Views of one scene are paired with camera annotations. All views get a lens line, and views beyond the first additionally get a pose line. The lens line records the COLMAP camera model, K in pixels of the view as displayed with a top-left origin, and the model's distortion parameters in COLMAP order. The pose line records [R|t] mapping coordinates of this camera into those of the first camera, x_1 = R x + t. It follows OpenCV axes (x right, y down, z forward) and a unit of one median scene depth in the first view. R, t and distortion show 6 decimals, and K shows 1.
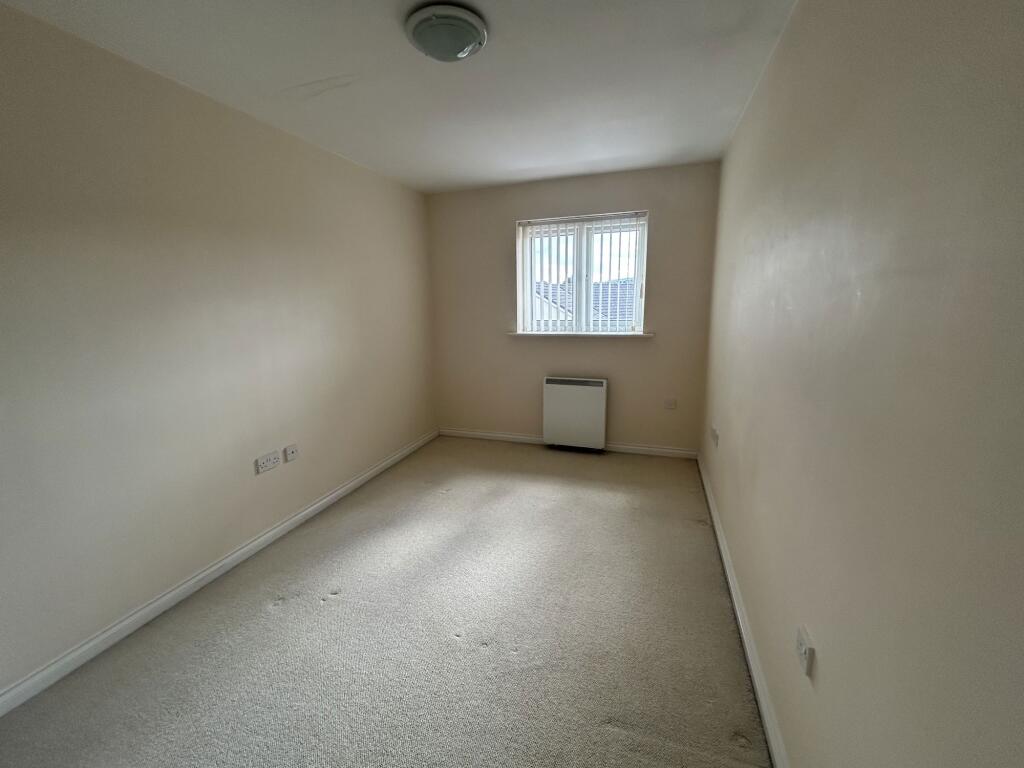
lens RADIAL K [[414.4, 0, 512.0], [0, 414.4, 384.0], [0, 0, 1]] dist [-0.002095, -0.000657]
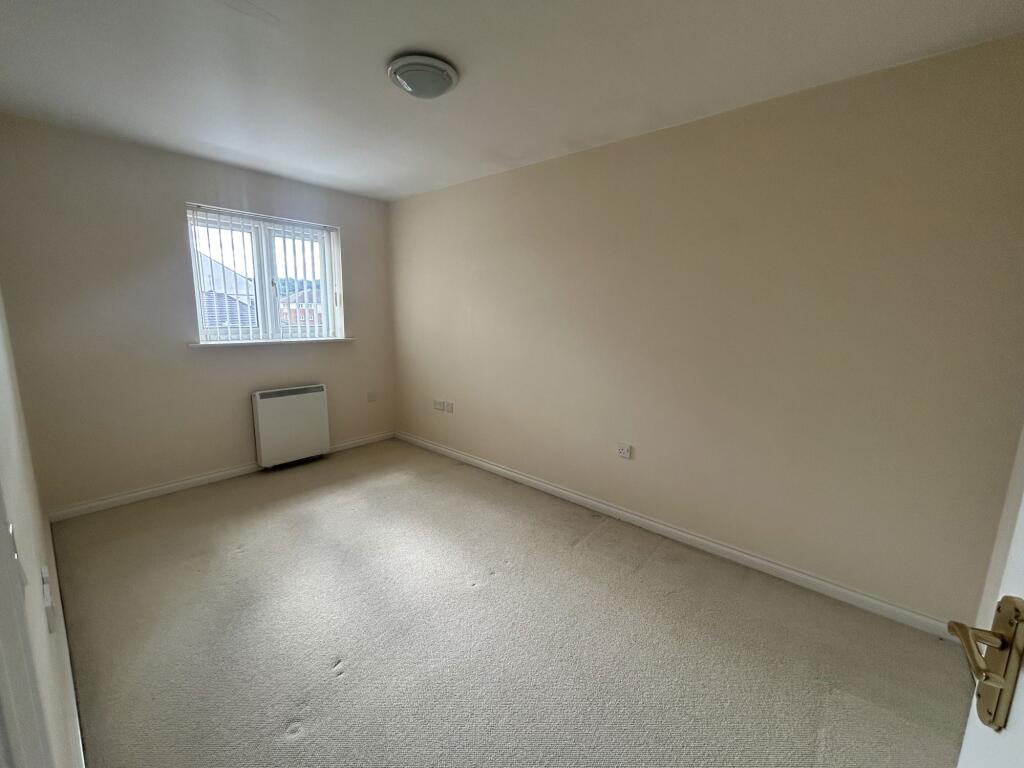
lens RADIAL K [[414.4, 0, 512.0], [0, 414.4, 384.0], [0, 0, 1]] dist [-0.002095, -0.000657]
pose [[0.370899, -0.138181, 0.918335, -0.533193], [0.156574, 0.984017, 0.084826, -0.024299], [-0.915379, 0.112326, 0.386607, 0.175565]]
